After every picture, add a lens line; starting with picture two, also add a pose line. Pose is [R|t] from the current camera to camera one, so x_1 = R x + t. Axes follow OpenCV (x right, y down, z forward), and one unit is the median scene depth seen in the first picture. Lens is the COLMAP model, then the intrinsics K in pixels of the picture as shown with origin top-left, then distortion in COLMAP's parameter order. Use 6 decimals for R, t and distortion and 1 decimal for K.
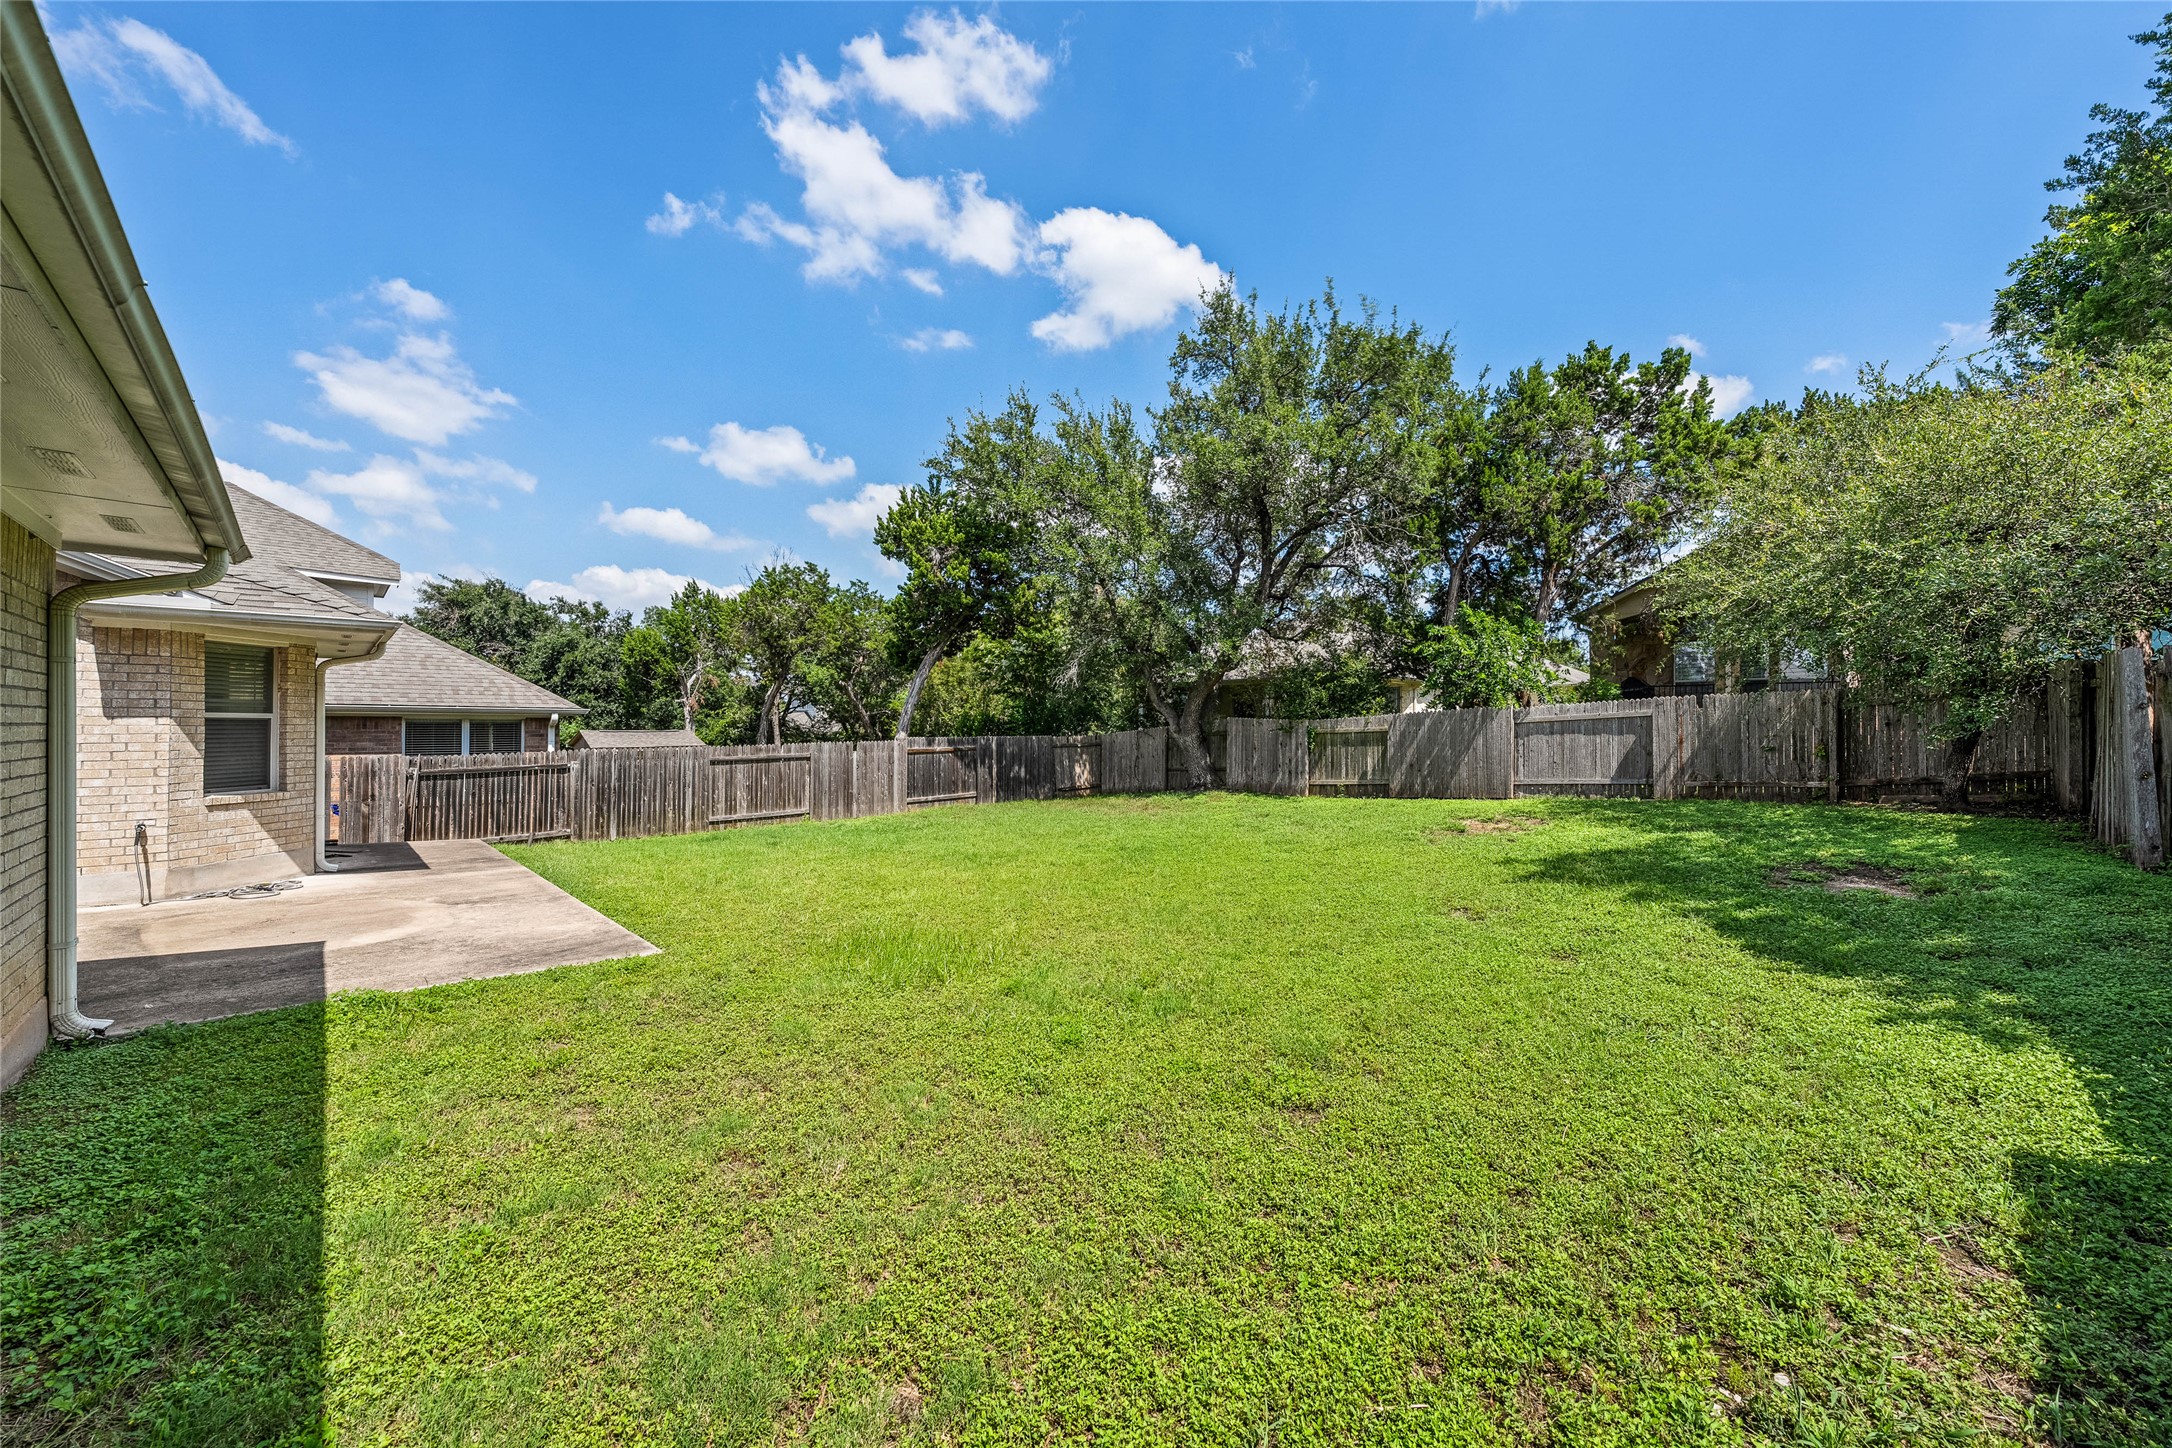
lens RADIAL K [[814.8, 0, 1086.0], [0, 814.8, 724.0], [0, 0, 1]] dist [-0.000006, -0.000003]
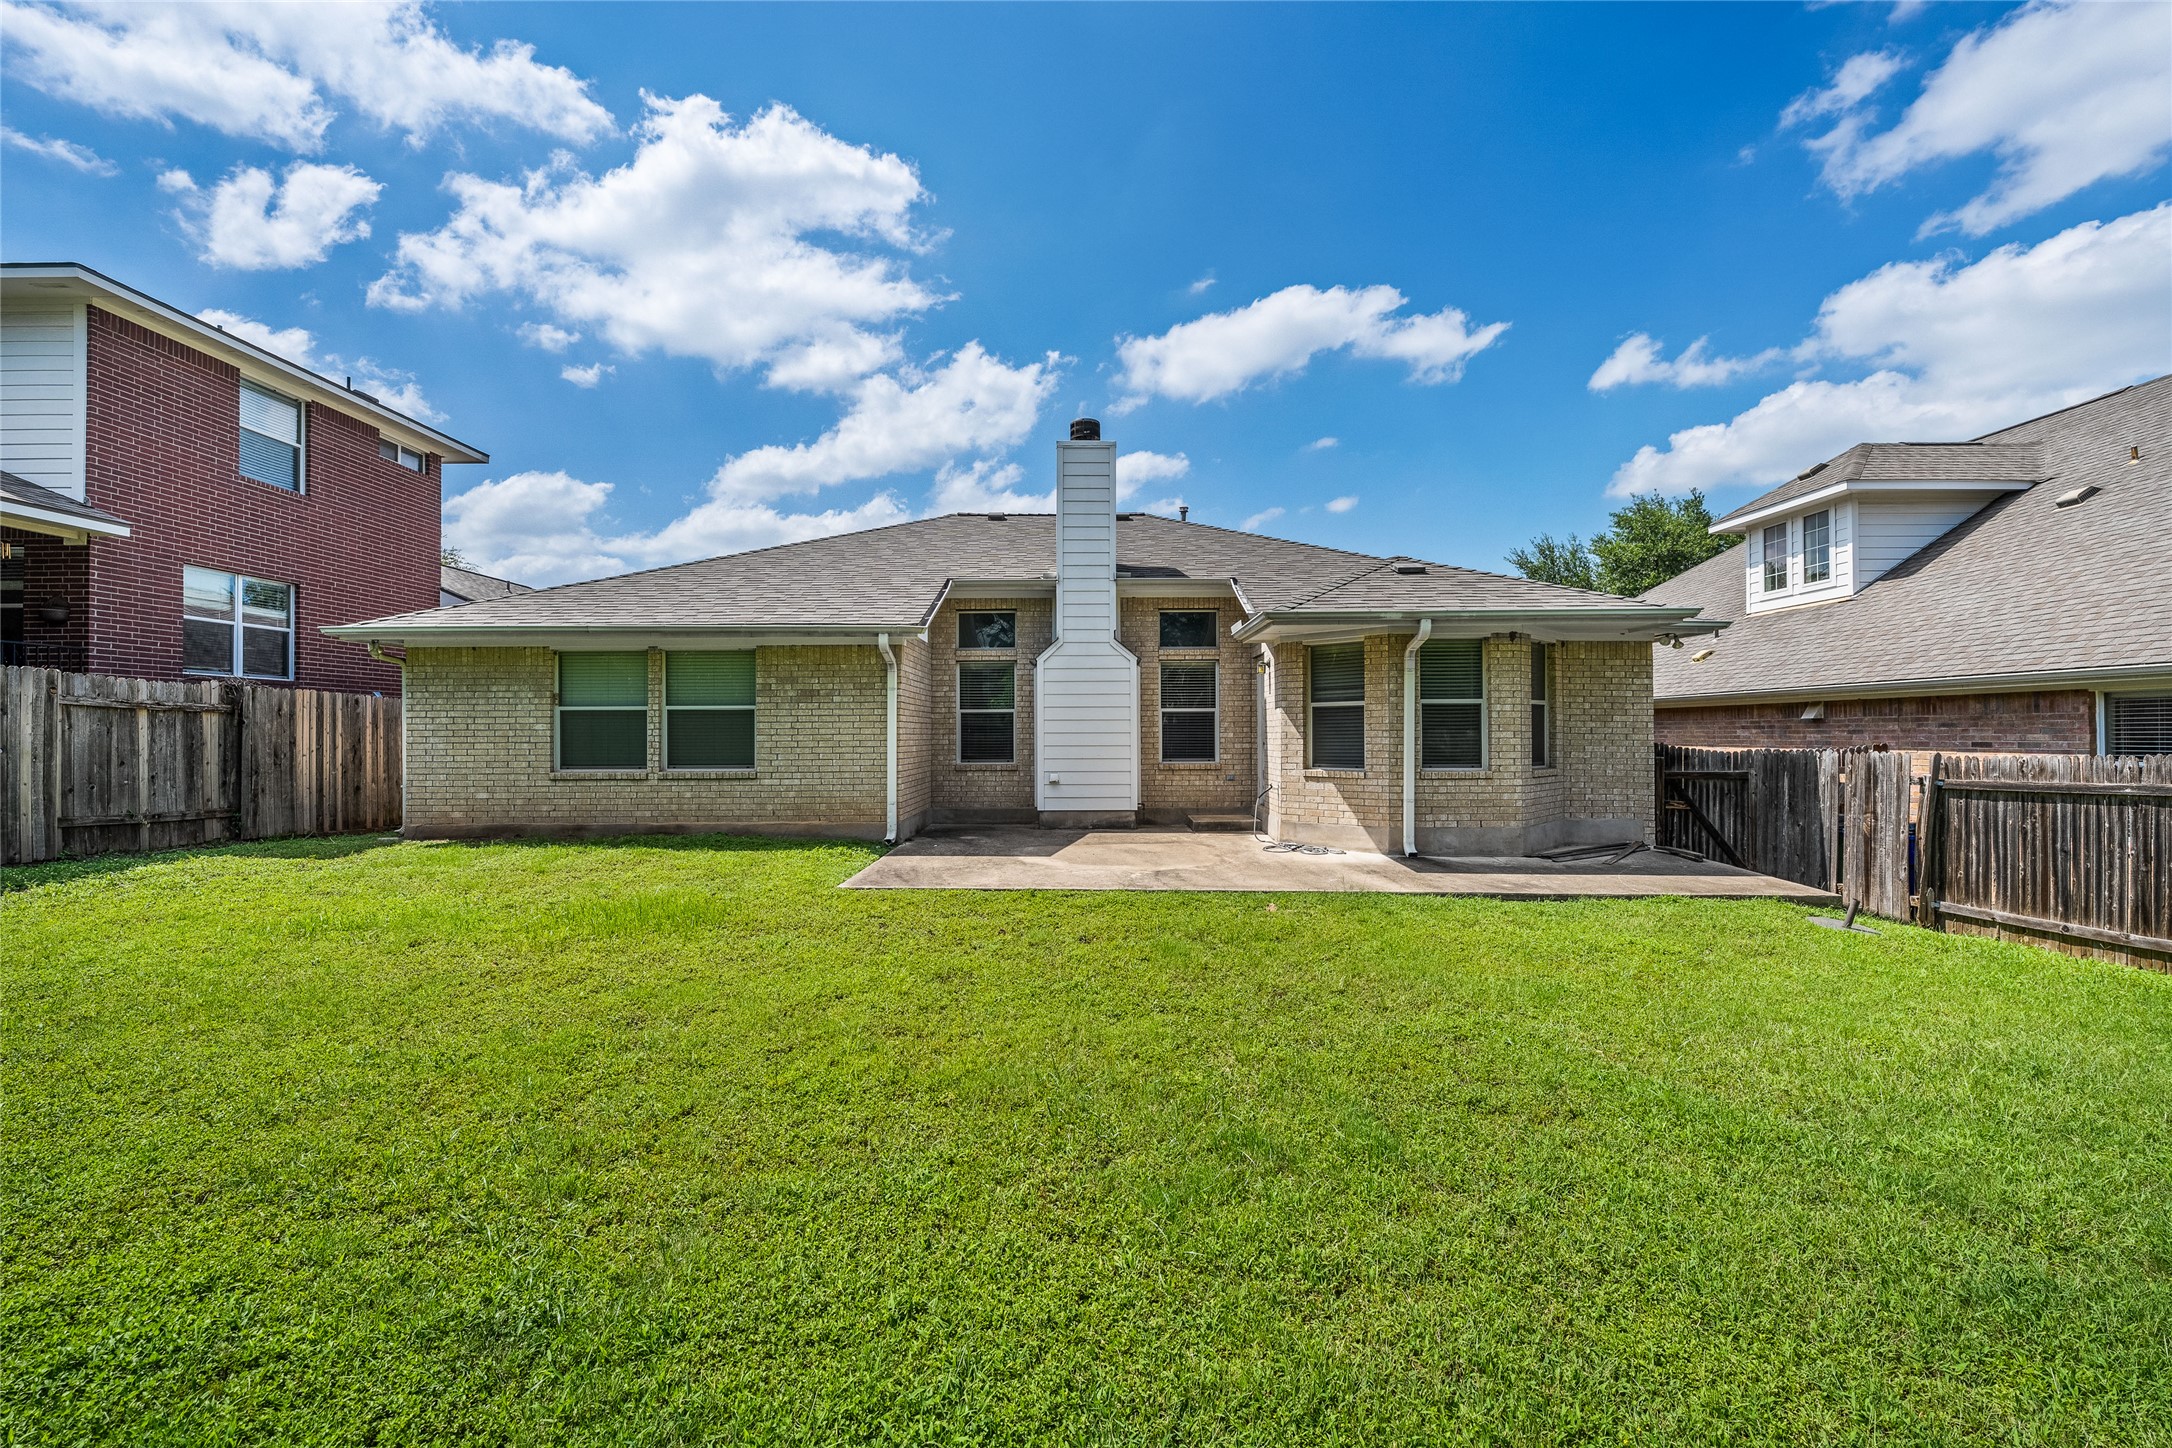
lens RADIAL K [[916.2, 0, 1086.0], [0, 916.2, 724.0], [0, 0, 1]] dist [-0.001915, -0.000156]
pose [[-0.689230, -0.003278, -0.724535, 0.175016], [0.007210, 0.999909, -0.011383, 0.029898], [0.724507, -0.013069, -0.689144, 1.603174]]
